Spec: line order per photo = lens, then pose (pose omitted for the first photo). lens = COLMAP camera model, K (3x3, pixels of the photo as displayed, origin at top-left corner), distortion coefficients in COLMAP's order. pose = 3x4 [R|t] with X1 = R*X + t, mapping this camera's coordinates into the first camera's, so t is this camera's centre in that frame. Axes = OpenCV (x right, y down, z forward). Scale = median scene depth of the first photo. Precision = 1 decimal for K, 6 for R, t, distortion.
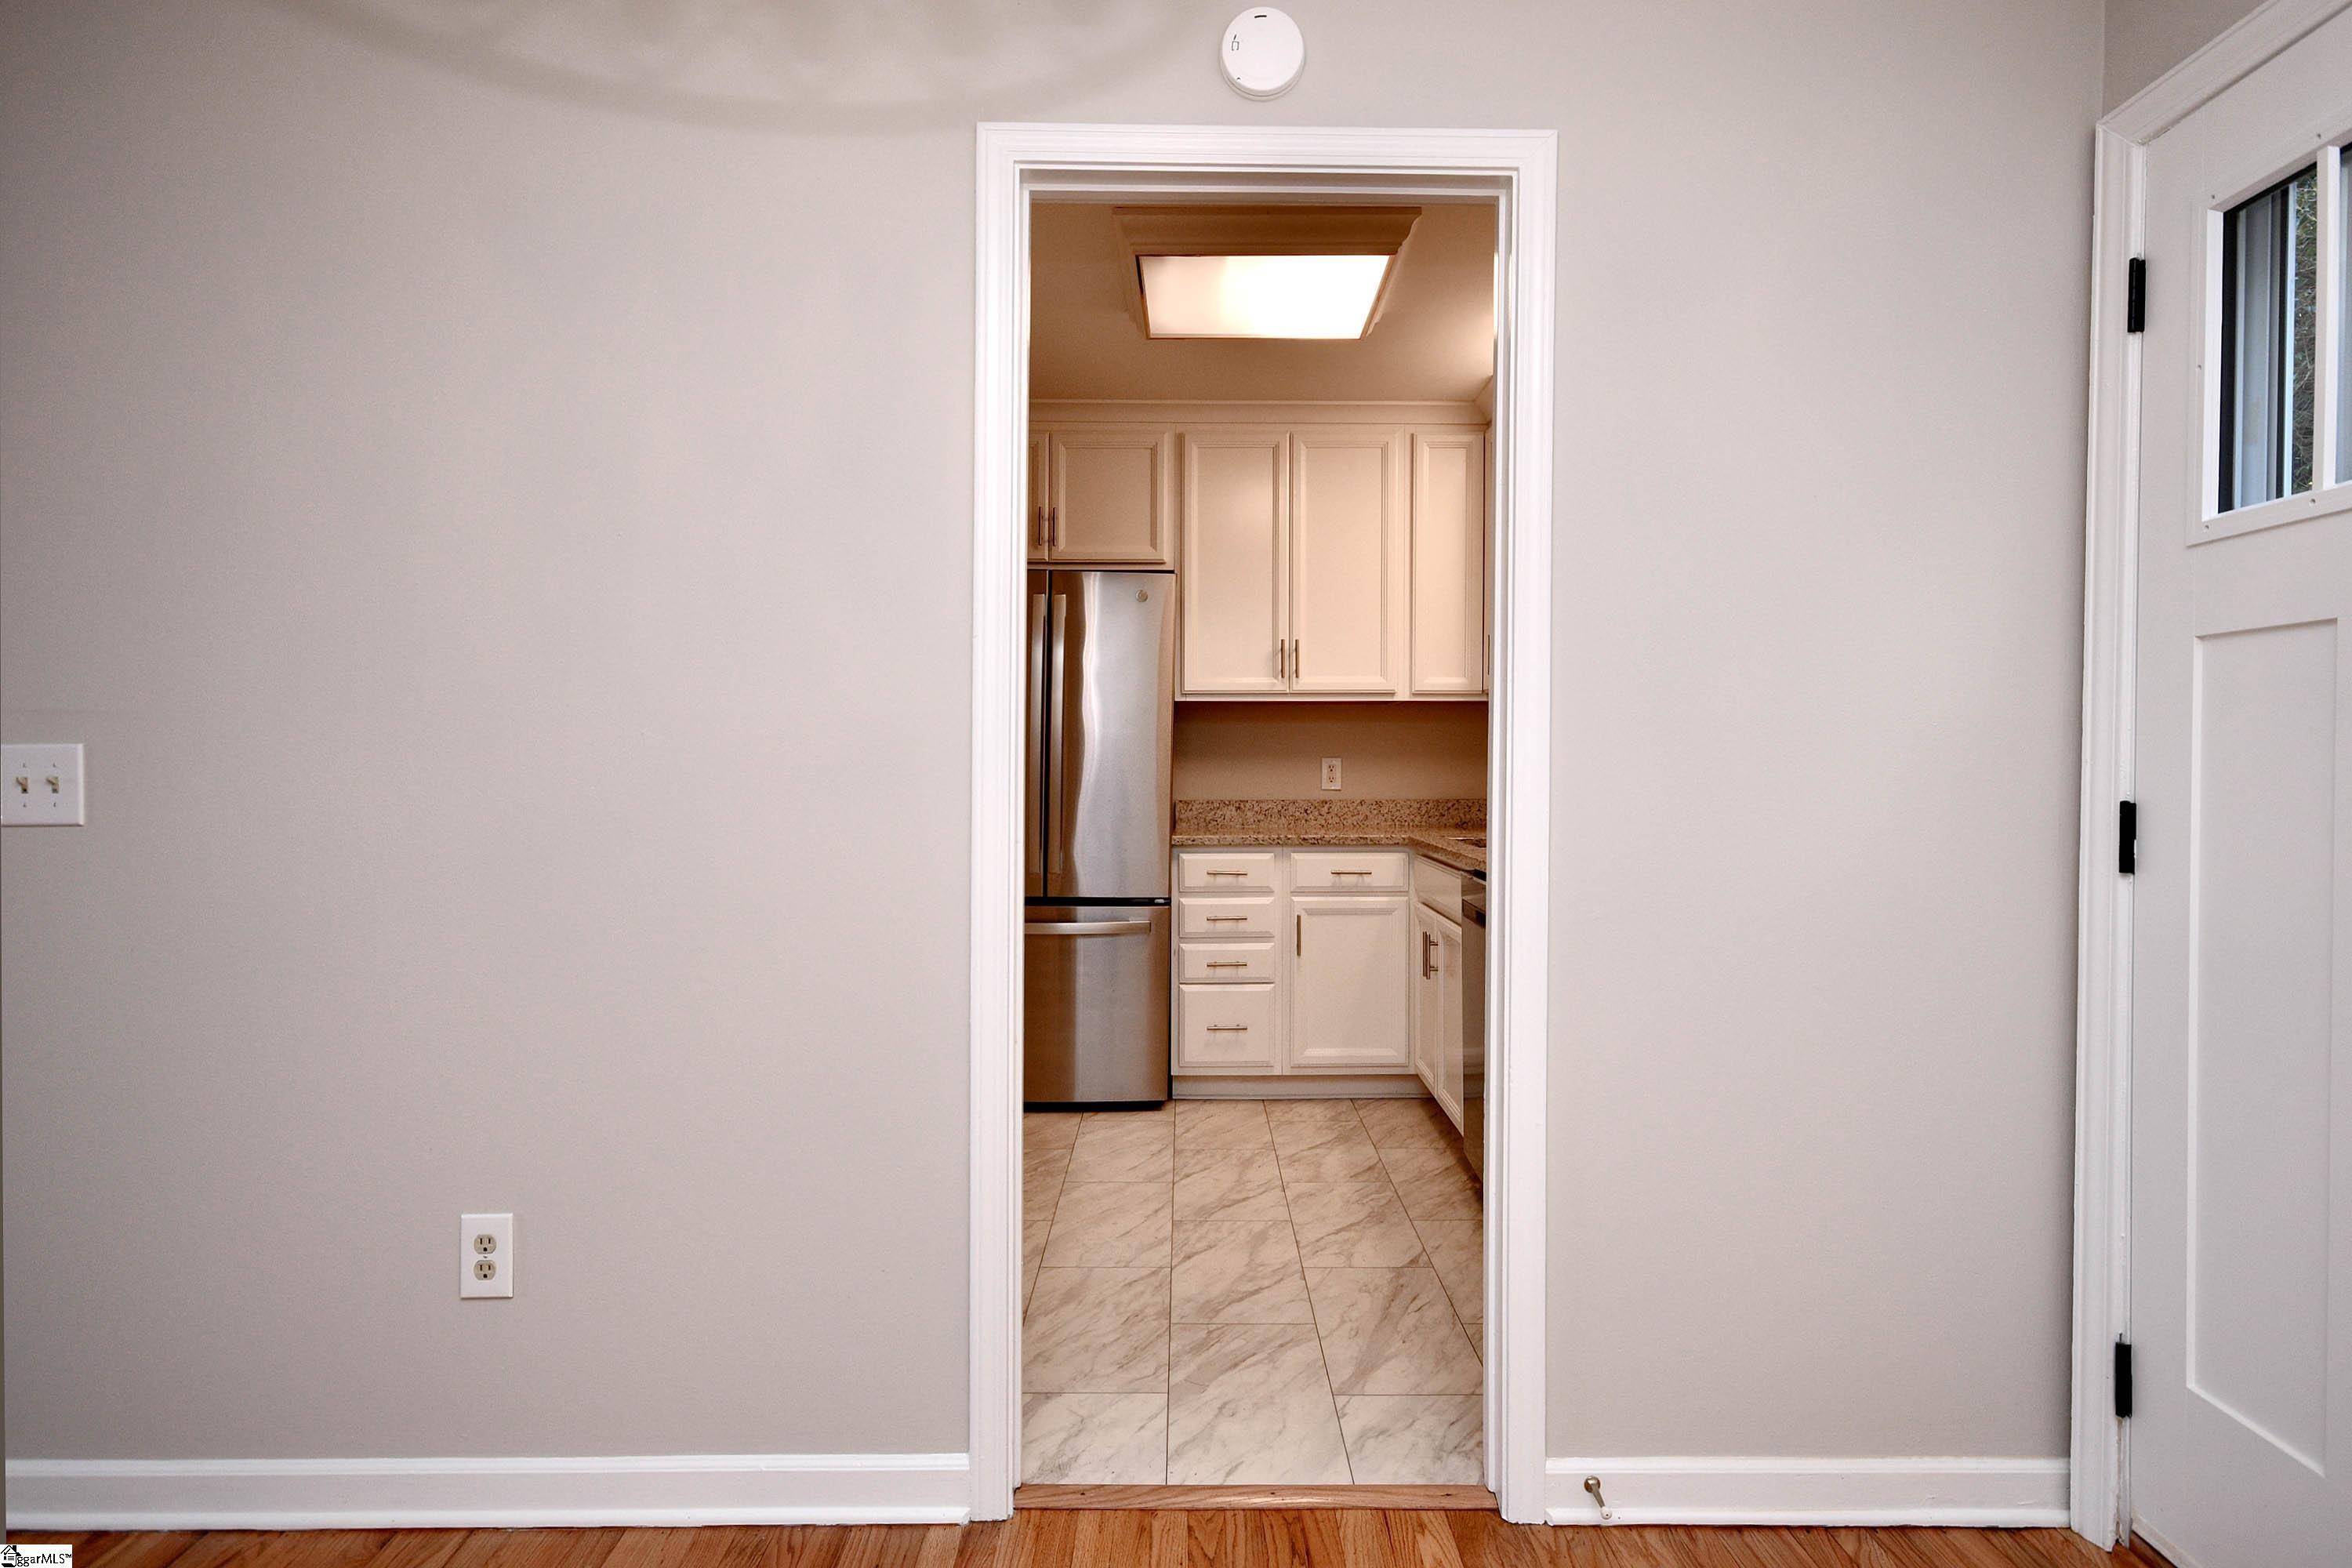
lens RADIAL K [[1268.7, 0, 1183.9], [0, 1268.7, 759.2], [0, 0, 1]] dist [0.026498, -0.000039]
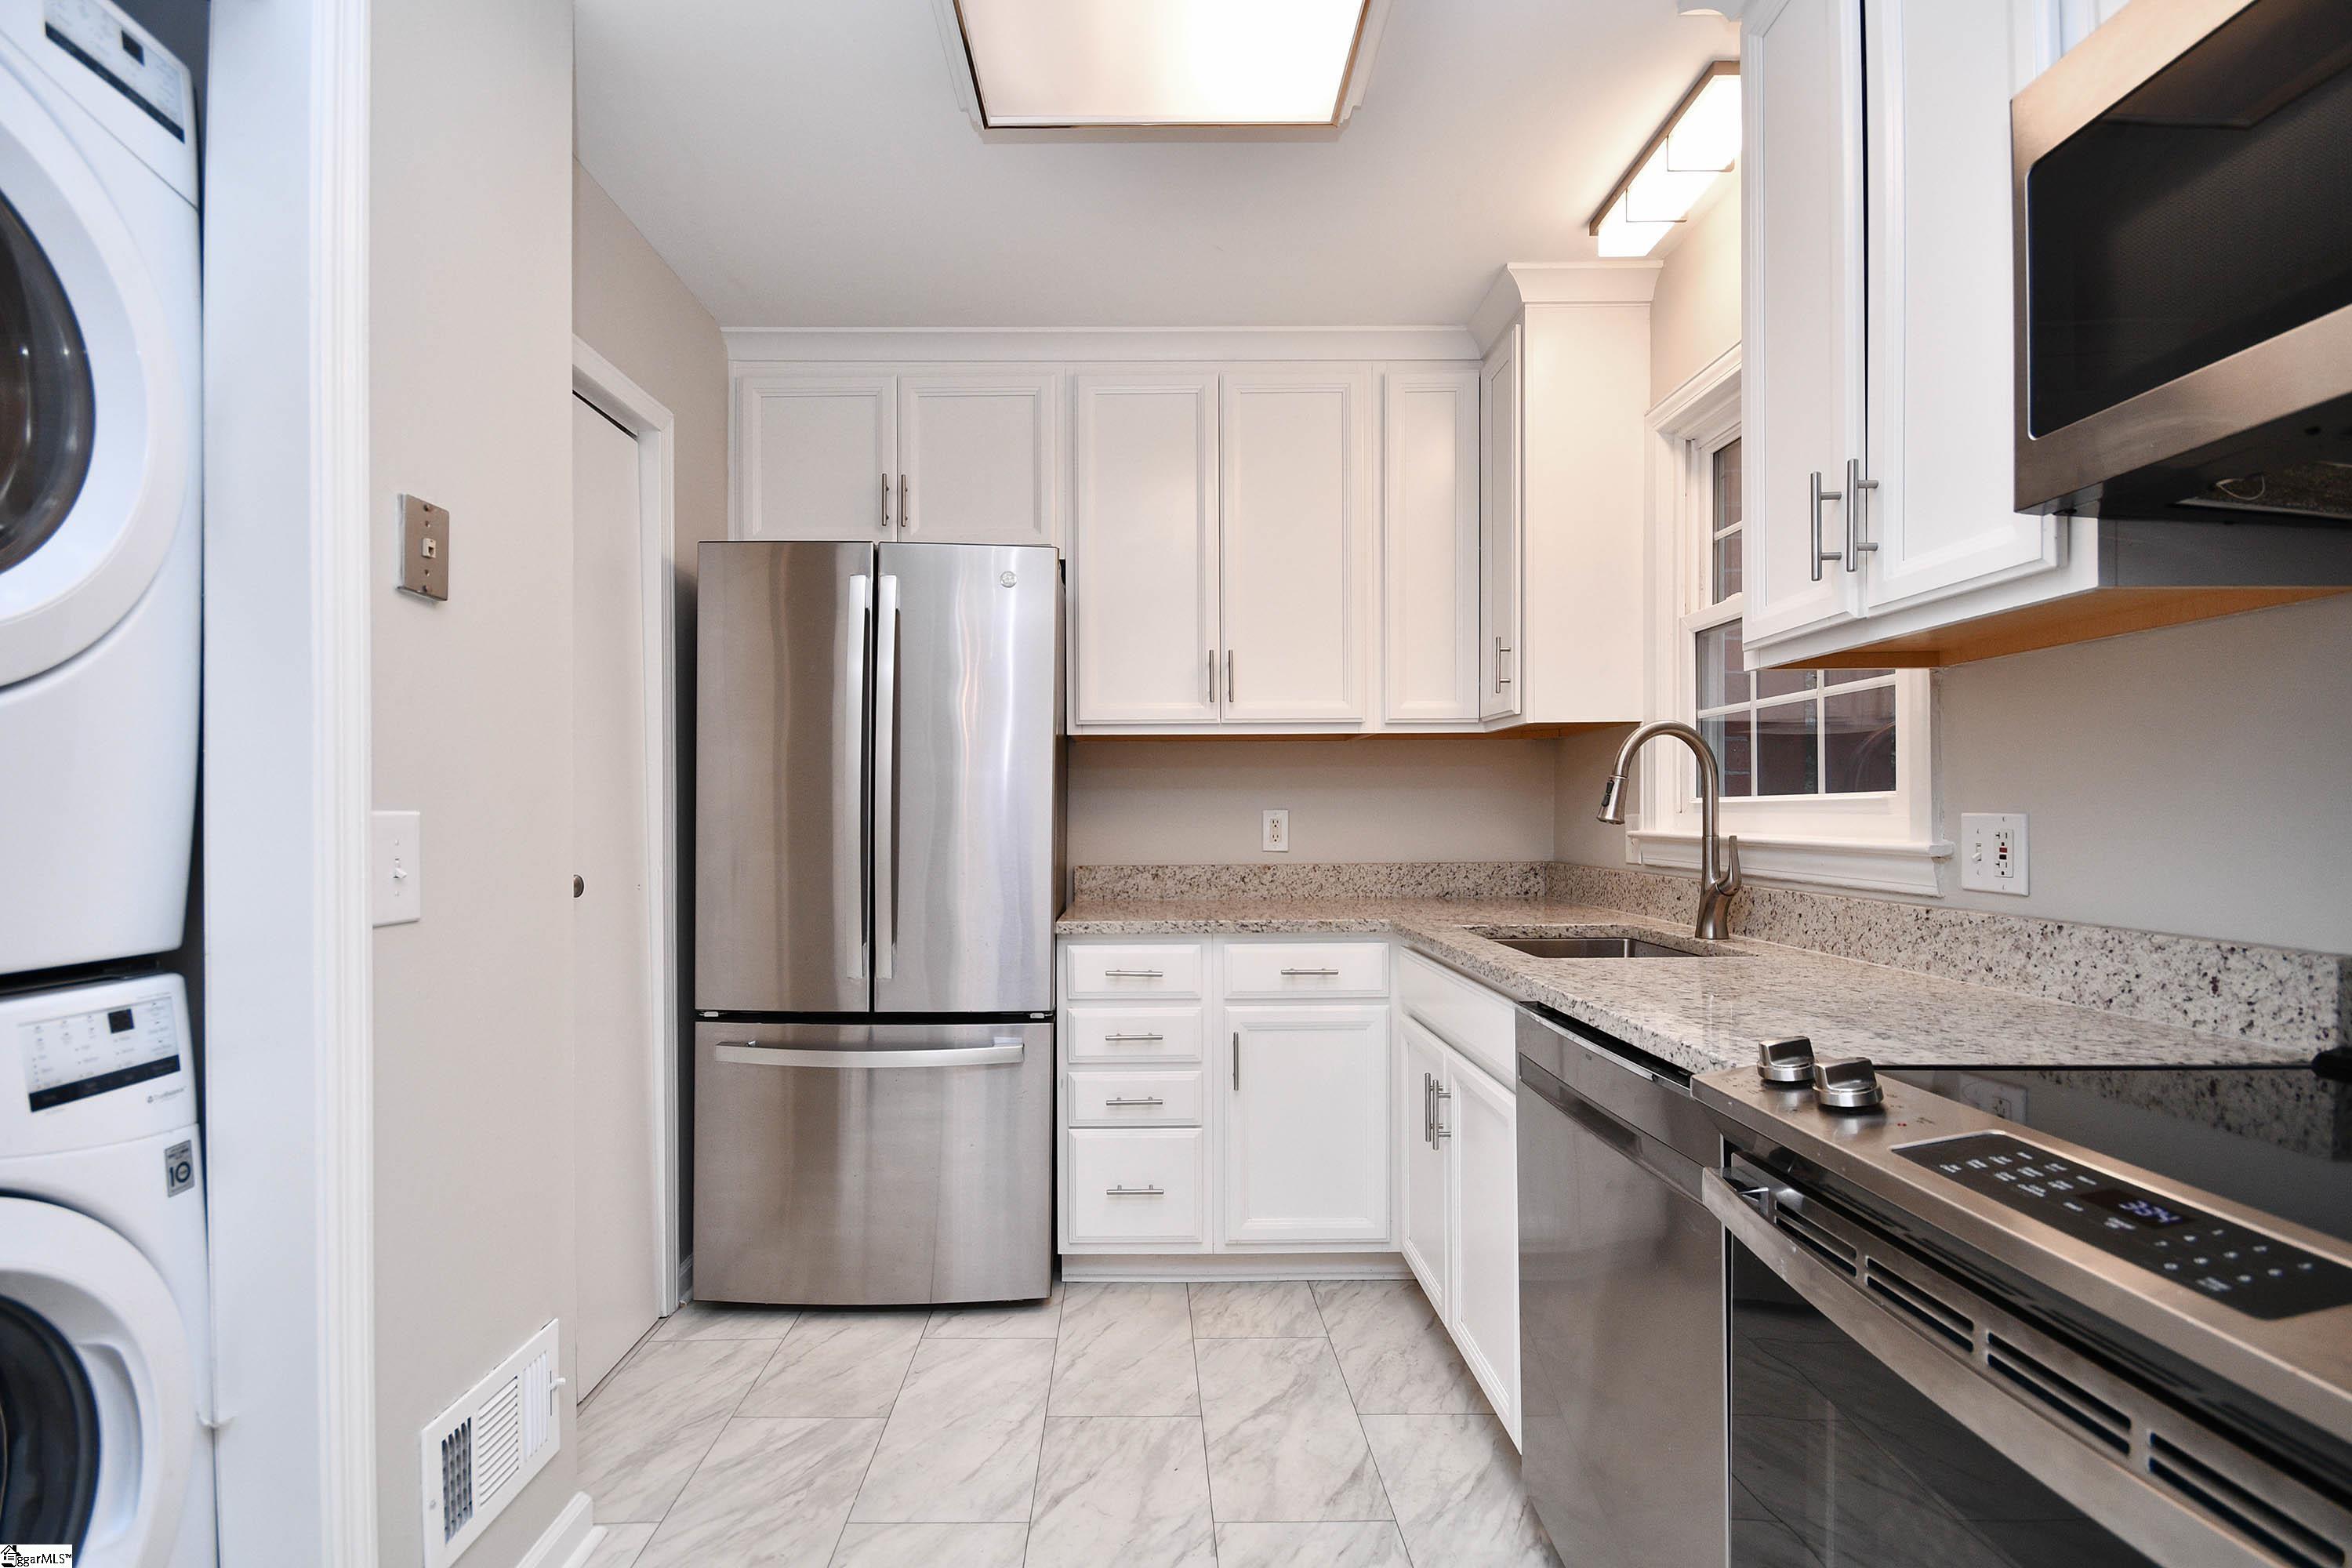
lens RADIAL K [[1126.5, 0, 1118.9], [0, 1126.5, 810.1], [0, 0, 1]] dist [0.009131, -0.000980]
pose [[0.999949, -0.006254, -0.007876, 0.030809], [0.006238, 0.999978, -0.002056, -0.000437], [0.007889, 0.002006, 0.999967, 0.366697]]
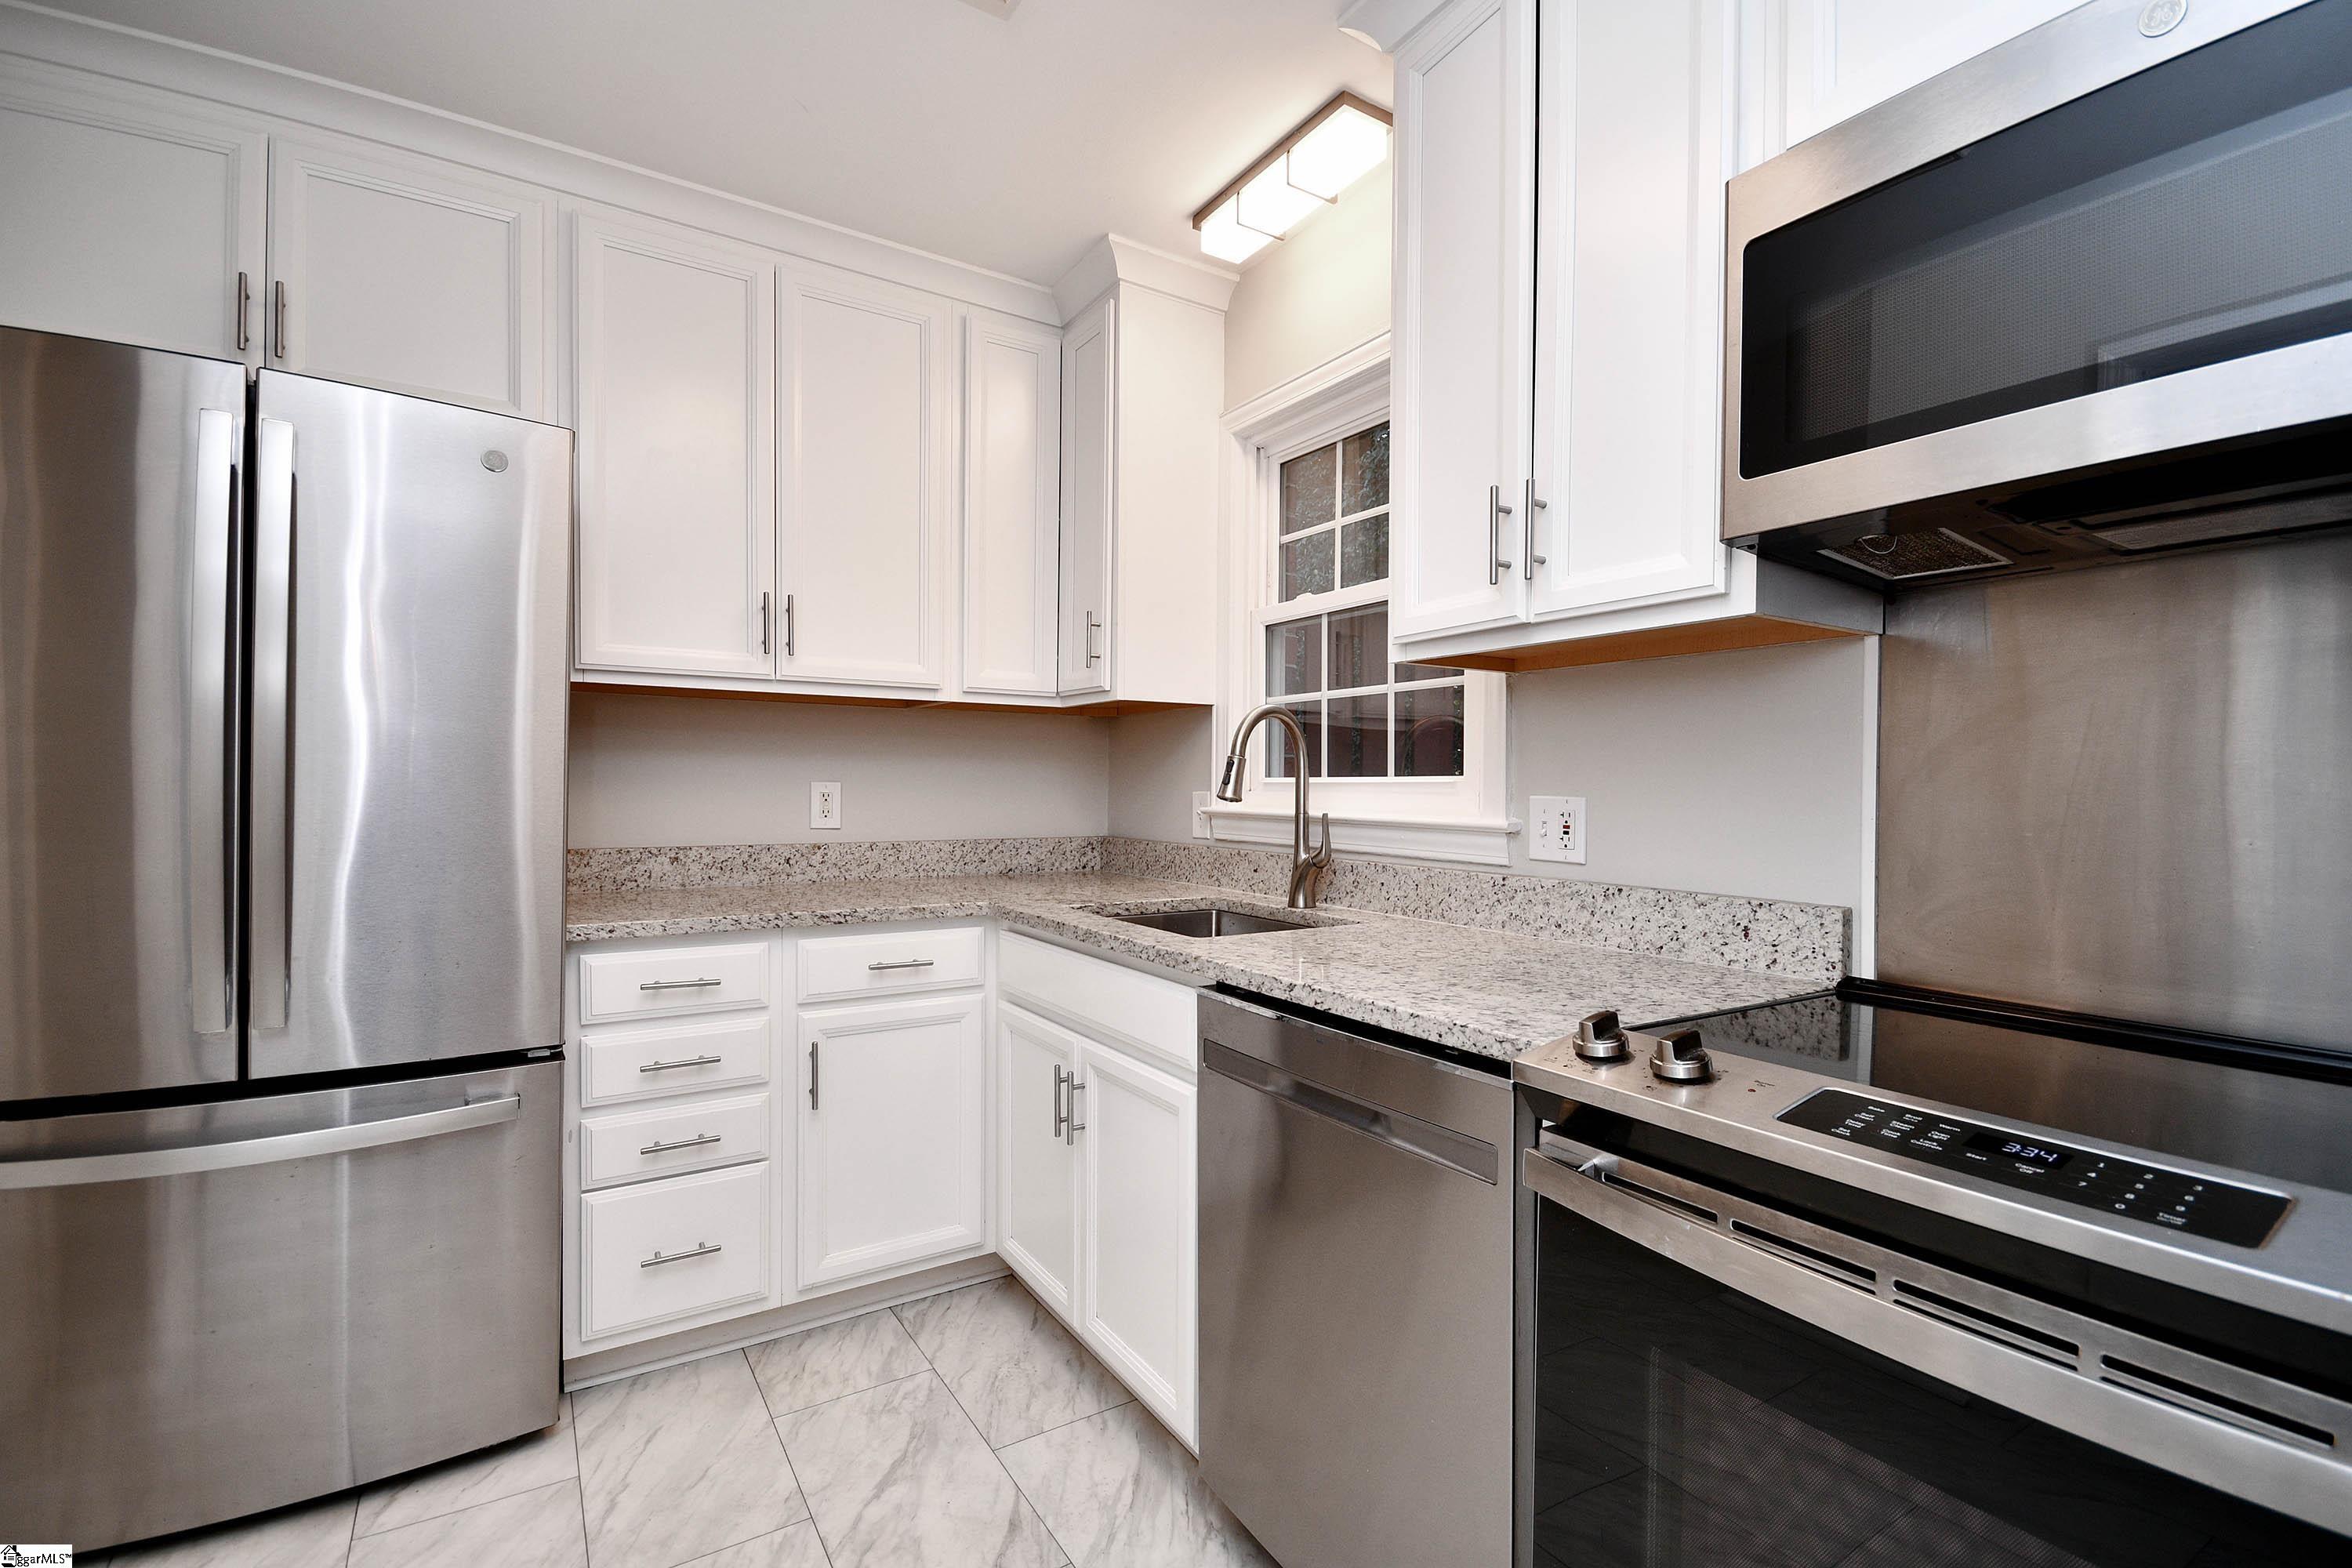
lens RADIAL K [[1086.6, 0, 1256.0], [0, 1086.6, 804.0], [0, 0, 1]] dist [0.004903, 0.000930]
pose [[0.825807, -0.001483, 0.563951, -0.027905], [-0.009612, 0.999814, 0.016704, -0.001533], [-0.563871, -0.019215, 0.825639, 0.451694]]
